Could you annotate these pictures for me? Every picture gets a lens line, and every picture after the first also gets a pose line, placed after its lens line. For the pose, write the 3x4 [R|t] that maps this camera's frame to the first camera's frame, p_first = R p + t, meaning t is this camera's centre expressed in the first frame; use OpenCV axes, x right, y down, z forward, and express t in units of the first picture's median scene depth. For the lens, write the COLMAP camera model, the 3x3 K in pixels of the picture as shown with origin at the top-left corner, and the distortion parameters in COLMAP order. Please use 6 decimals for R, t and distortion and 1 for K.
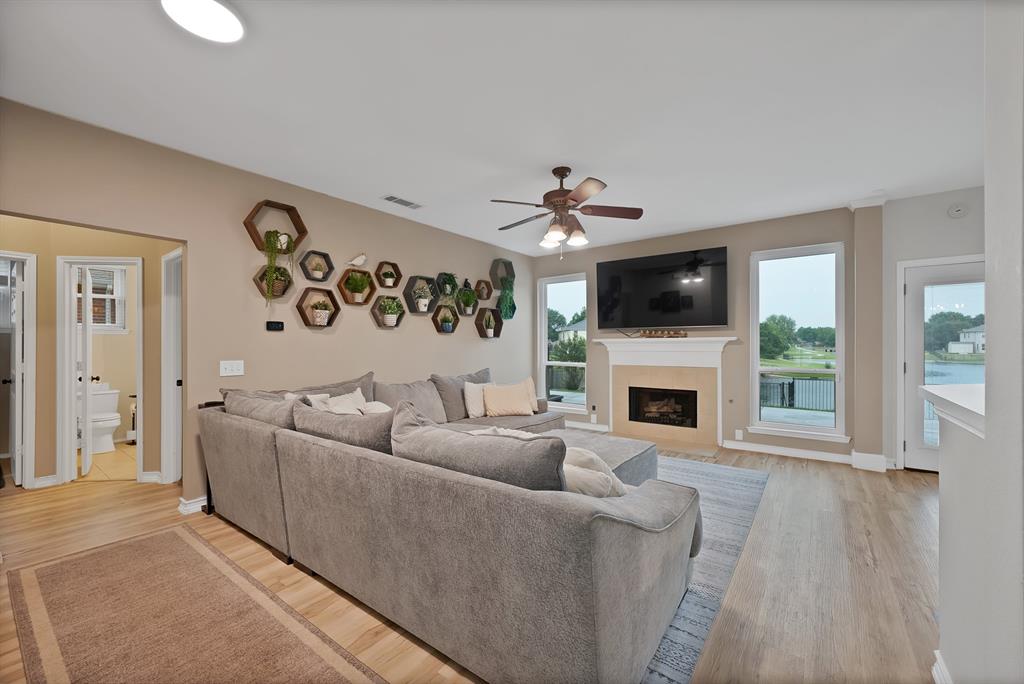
lens RADIAL K [[406.2, 0, 522.0], [0, 406.2, 344.0], [0, 0, 1]] dist [-0.007604, 0.000419]
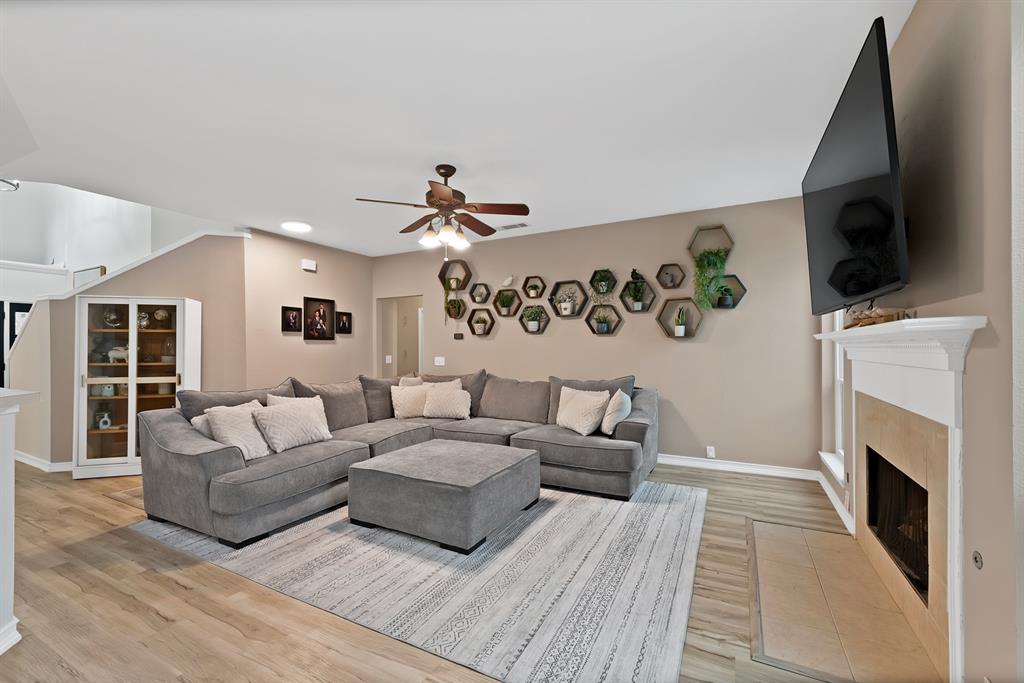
lens RADIAL K [[406.2, 0, 508.2], [0, 406.2, 346.8], [0, 0, 1]] dist [-0.007604, 0.000419]
pose [[0.173384, -0.002000, -0.984852, 0.784766], [0.009546, 0.999954, -0.000350, 0.000189], [0.984808, -0.009340, 0.173396, 0.713996]]
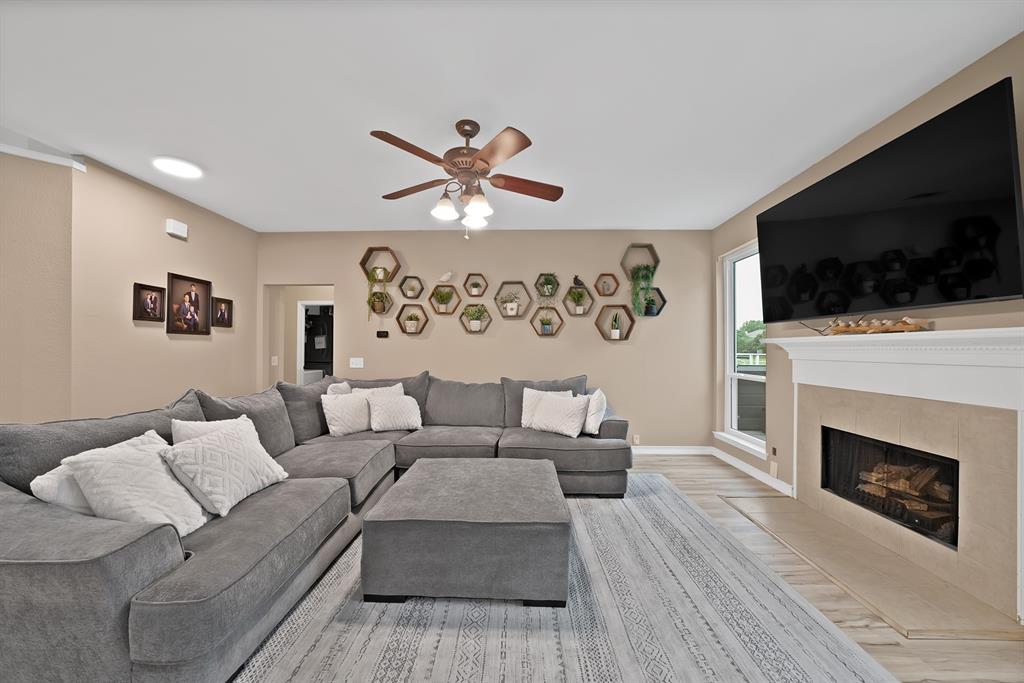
lens RADIAL K [[363.5, 0, 505.1], [0, 363.5, 346.7], [0, 0, 1]] dist [-0.022479, 0.000571]
pose [[0.579654, -0.001432, -0.814861, 0.519853], [-0.000906, 0.999997, -0.002401, 0.001530], [0.814862, 0.002130, 0.579651, 0.480903]]
